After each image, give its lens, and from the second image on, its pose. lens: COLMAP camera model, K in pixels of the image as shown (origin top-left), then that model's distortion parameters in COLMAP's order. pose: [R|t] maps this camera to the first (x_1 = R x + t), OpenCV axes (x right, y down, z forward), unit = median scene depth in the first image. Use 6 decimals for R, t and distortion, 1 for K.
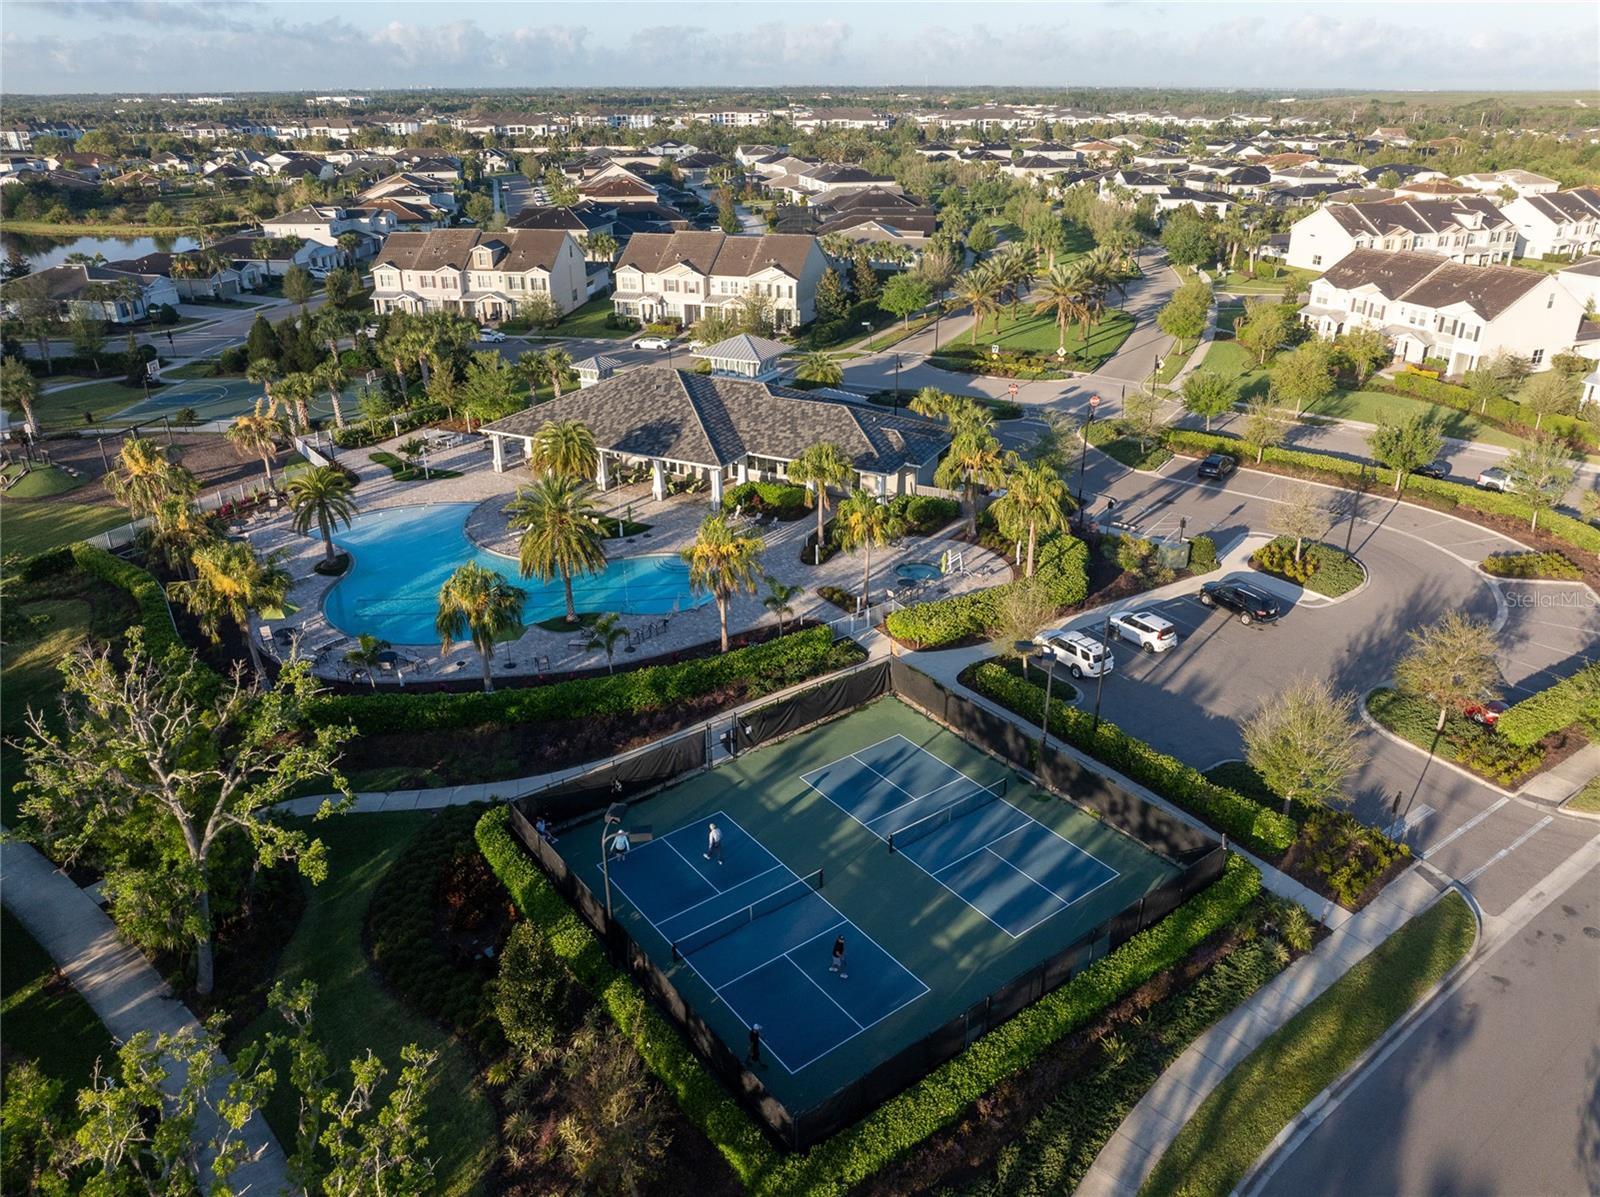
lens RADIAL K [[1131.4, 0, 800.0], [0, 1131.4, 598.5], [0, 0, 1]] dist [-0.059213, 0.032011]
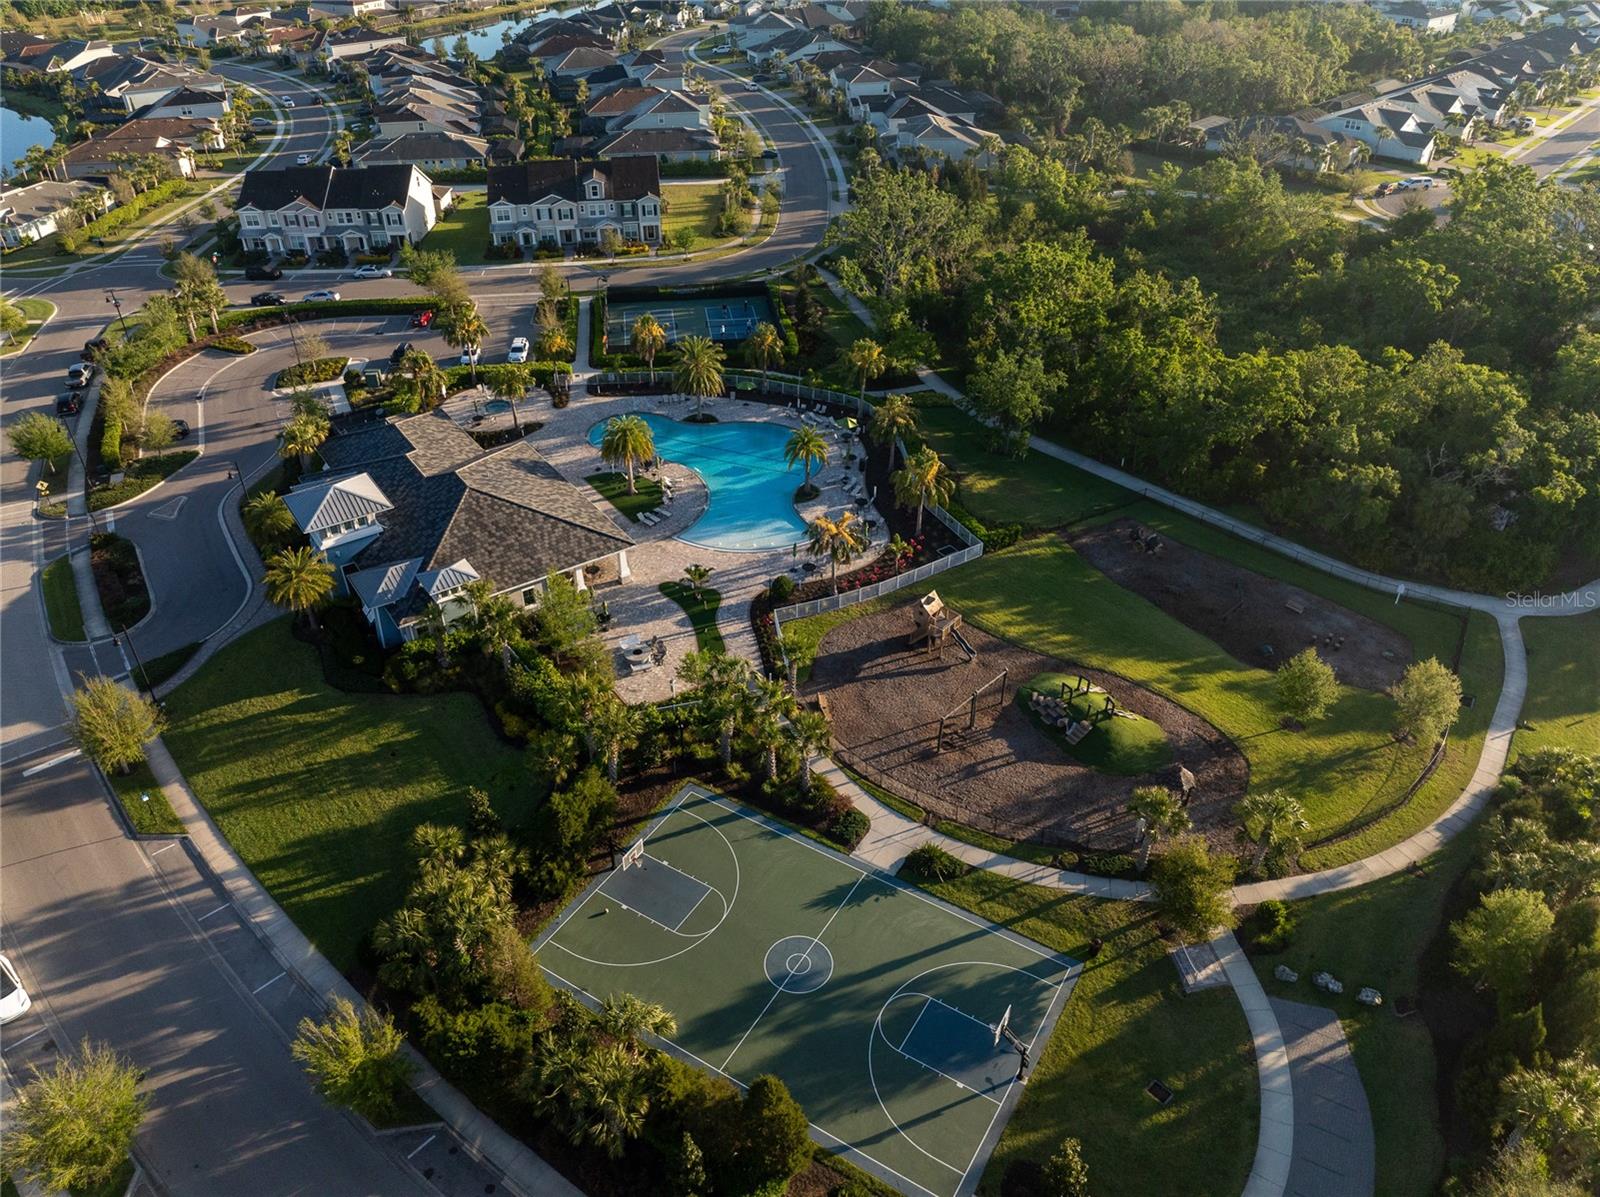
lens RADIAL K [[1131.4, 0, 800.0], [0, 1131.4, 598.5], [0, 0, 1]] dist [-0.059213, 0.032011]
pose [[-0.875135, -0.270277, 0.401358, -1.698060], [0.212484, 0.530555, 0.820586, -1.881983], [-0.434728, 0.803406, -0.406878, 2.833251]]
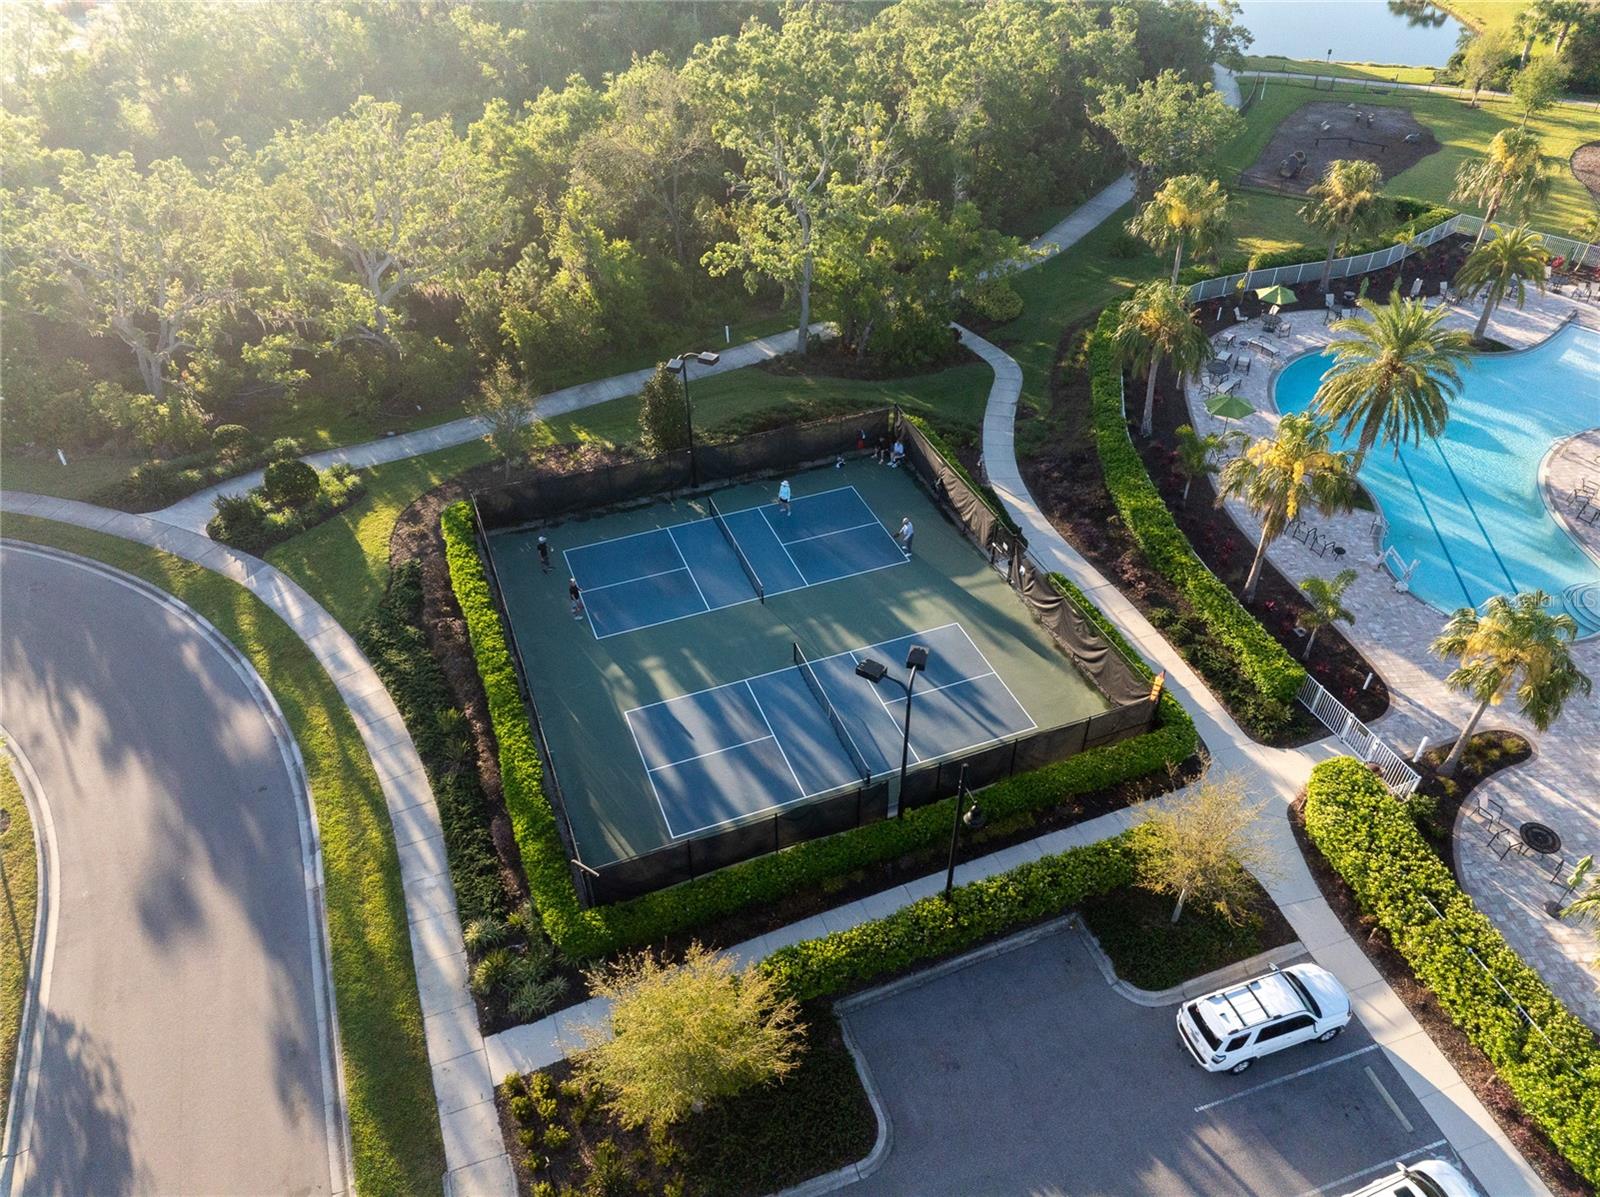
lens RADIAL K [[1121.0, 0, 779.4], [0, 1121.0, 575.5], [0, 0, 1]] dist [0.051084, -0.121633]
pose [[-0.271138, 0.613375, -0.741791, 0.776342], [-0.396373, 0.631132, 0.666754, -0.457107], [0.877139, 0.474809, 0.072001, 0.956477]]
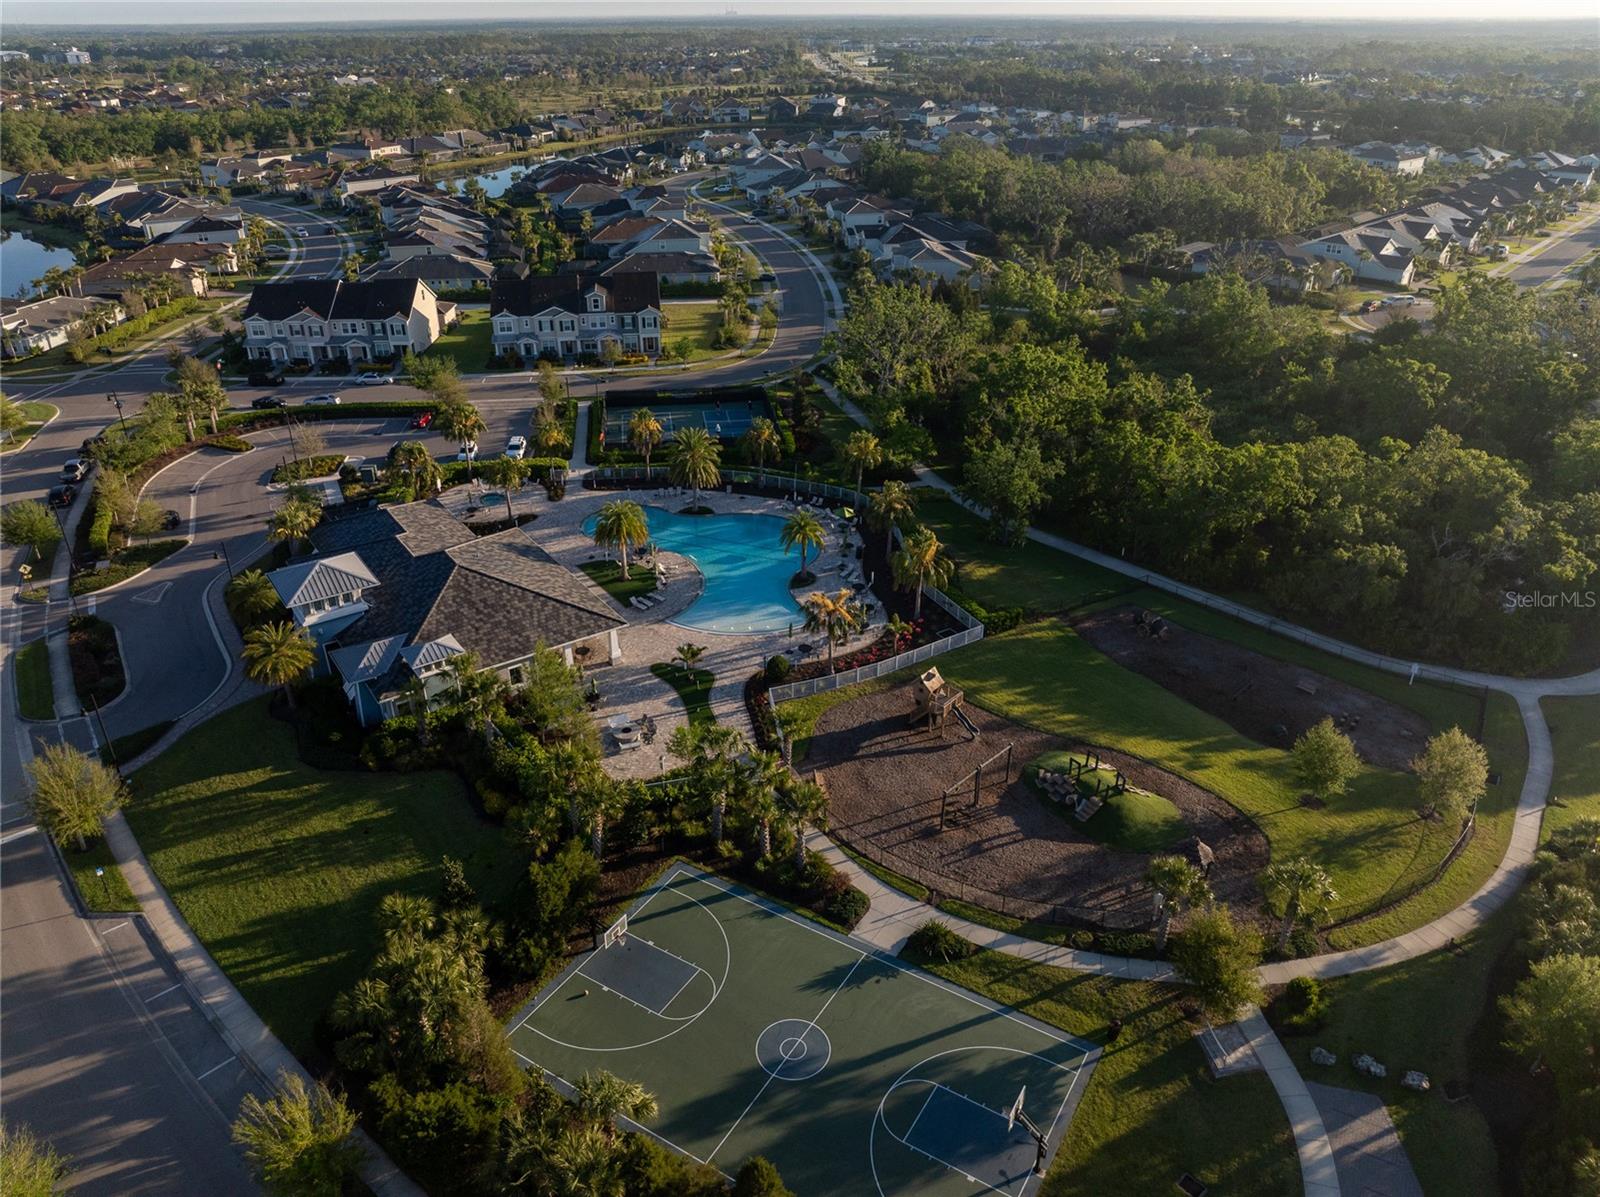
lens RADIAL K [[1131.4, 0, 800.0], [0, 1131.4, 598.5], [0, 0, 1]] dist [-0.059213, 0.032011]
pose [[-0.875815, -0.220215, 0.429481, -1.703109], [0.211170, 0.625319, 0.751255, -1.778200], [-0.434000, 0.748653, -0.501161, 2.885135]]
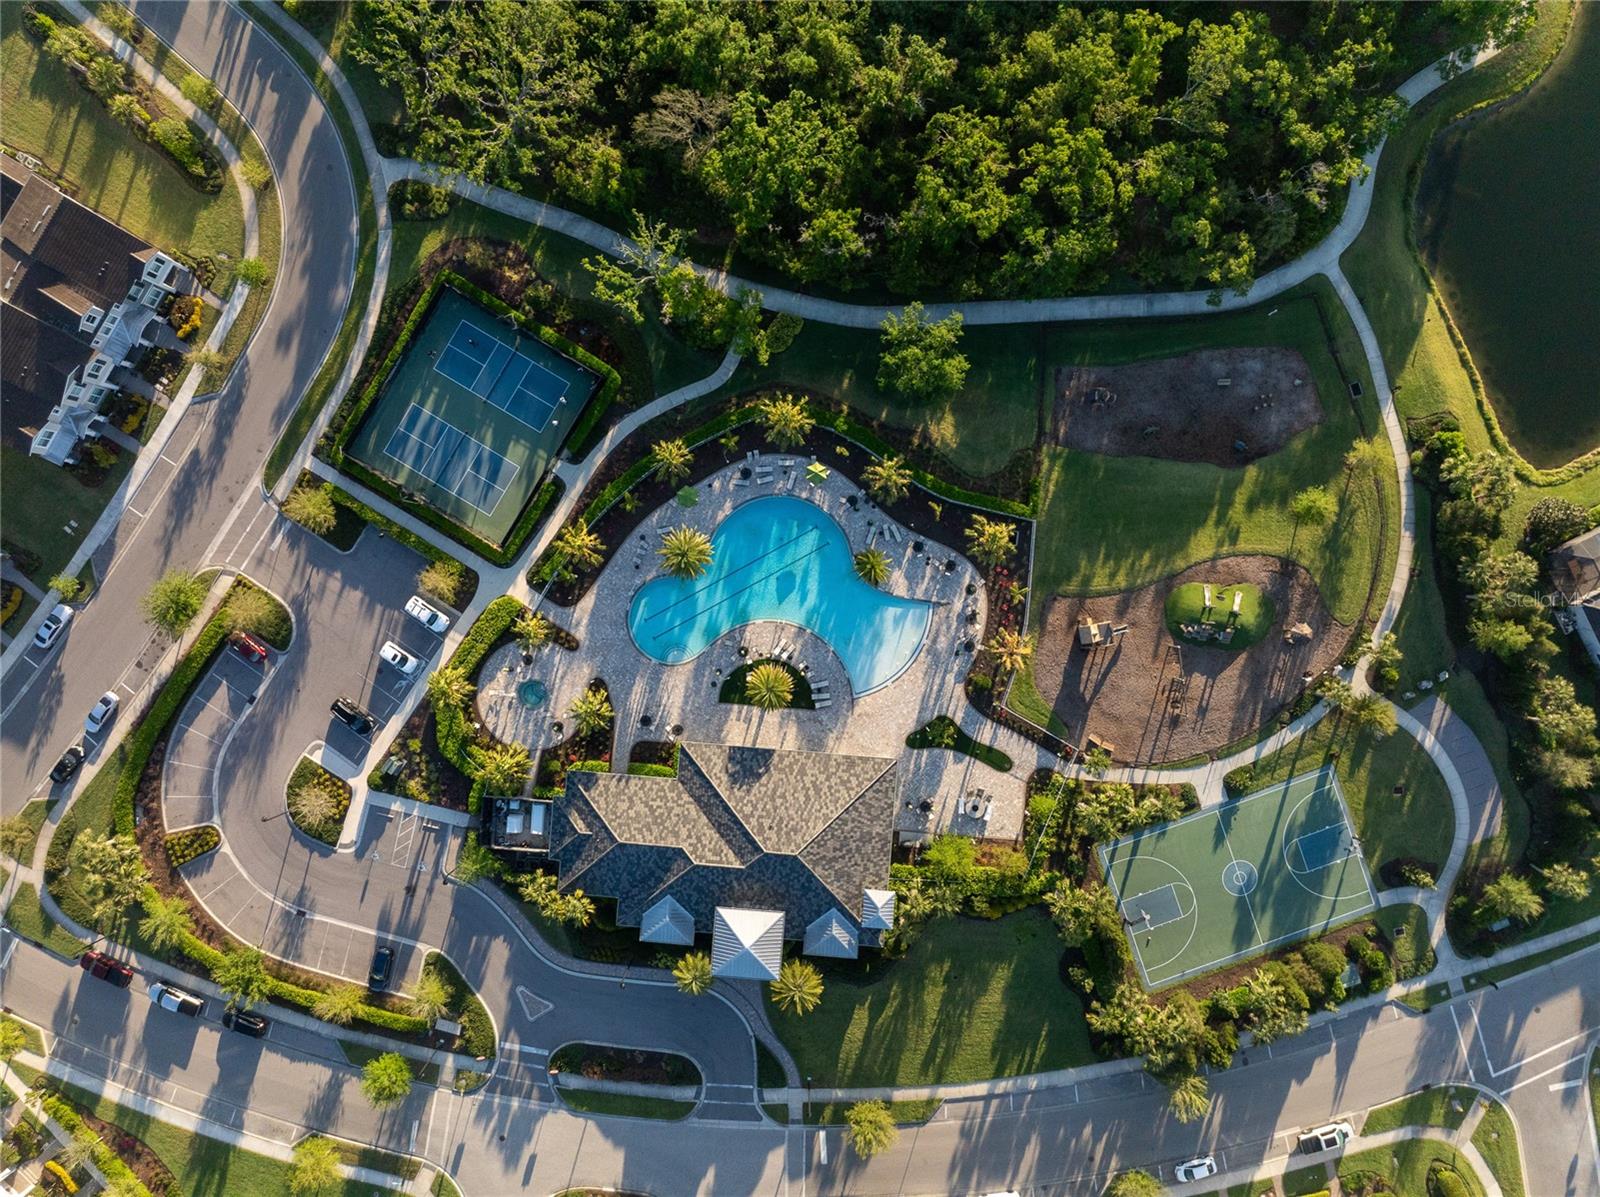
lens RADIAL K [[1131.4, 0, 800.0], [0, 1131.4, 598.5], [0, 0, 1]] dist [-0.059213, 0.032011]
pose [[-0.927282, 0.374037, 0.015647, -0.556561], [-0.146565, -0.401178, 0.904199, -2.514525], [0.344481, 0.836153, 0.426825, 0.524256]]
